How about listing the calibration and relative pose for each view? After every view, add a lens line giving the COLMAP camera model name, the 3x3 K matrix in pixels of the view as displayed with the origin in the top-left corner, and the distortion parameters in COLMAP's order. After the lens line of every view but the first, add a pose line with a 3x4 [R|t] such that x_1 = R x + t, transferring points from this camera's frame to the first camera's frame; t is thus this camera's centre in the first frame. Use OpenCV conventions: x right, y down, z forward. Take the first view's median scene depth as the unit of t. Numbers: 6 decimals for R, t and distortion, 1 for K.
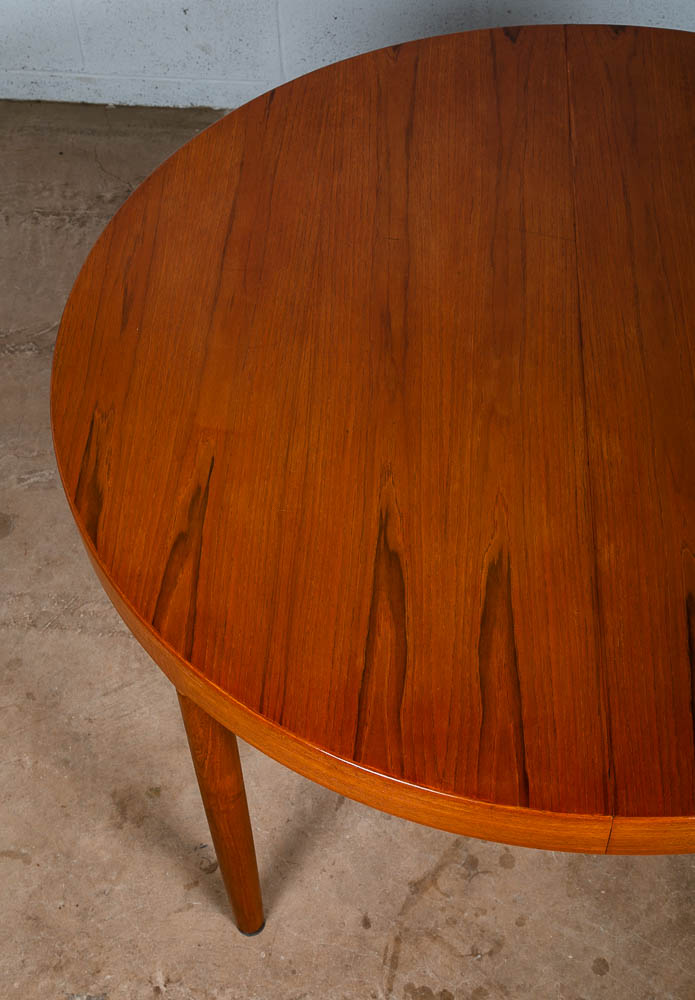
lens RADIAL K [[1430.5, 0, 345.1], [0, 1430.5, 499.9], [0, 0, 1]] dist [0.128396, 0.000000]
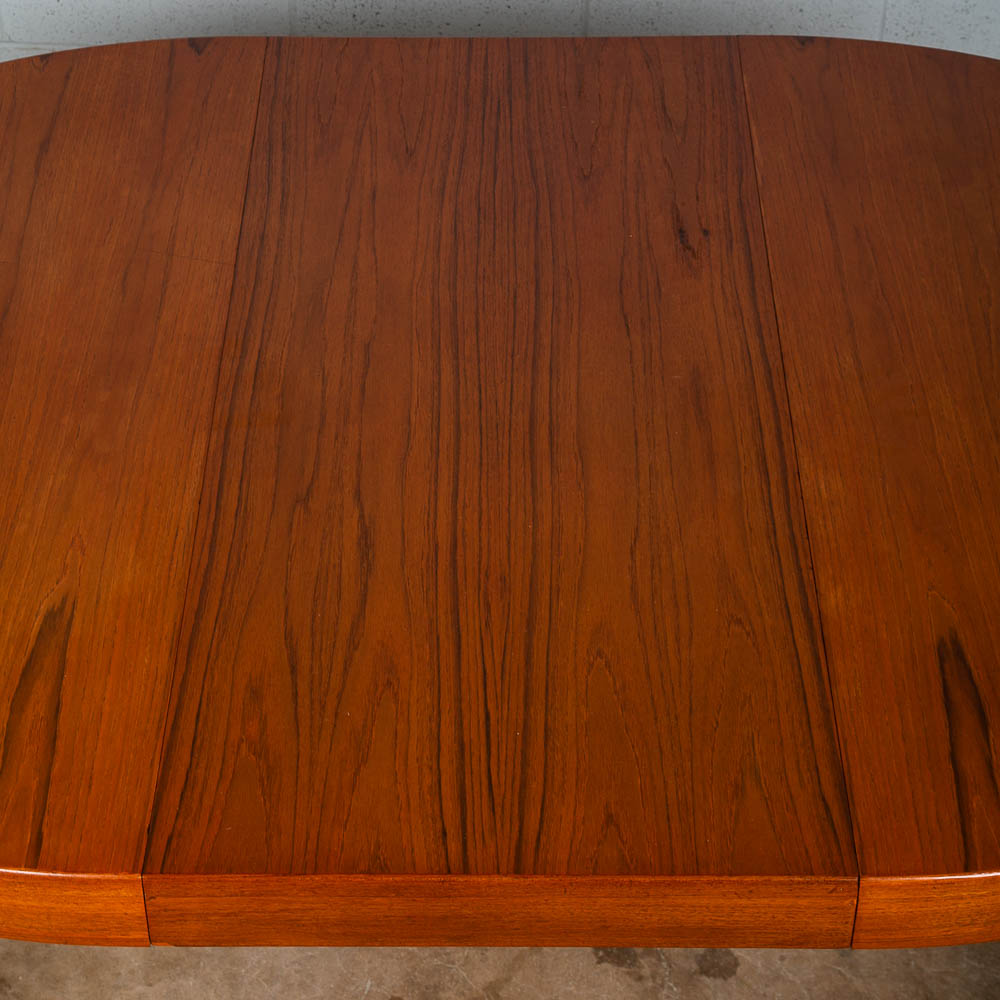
lens RADIAL K [[2350.4, 0, 502.3], [0, 2350.4, 499.7], [0, 0, 1]] dist [0.206650, 0.000000]
pose [[0.997543, -0.001363, 0.070048, 0.194241], [0.016346, 0.976747, -0.213772, 0.199969], [-0.068128, 0.214392, 0.974369, -0.211225]]
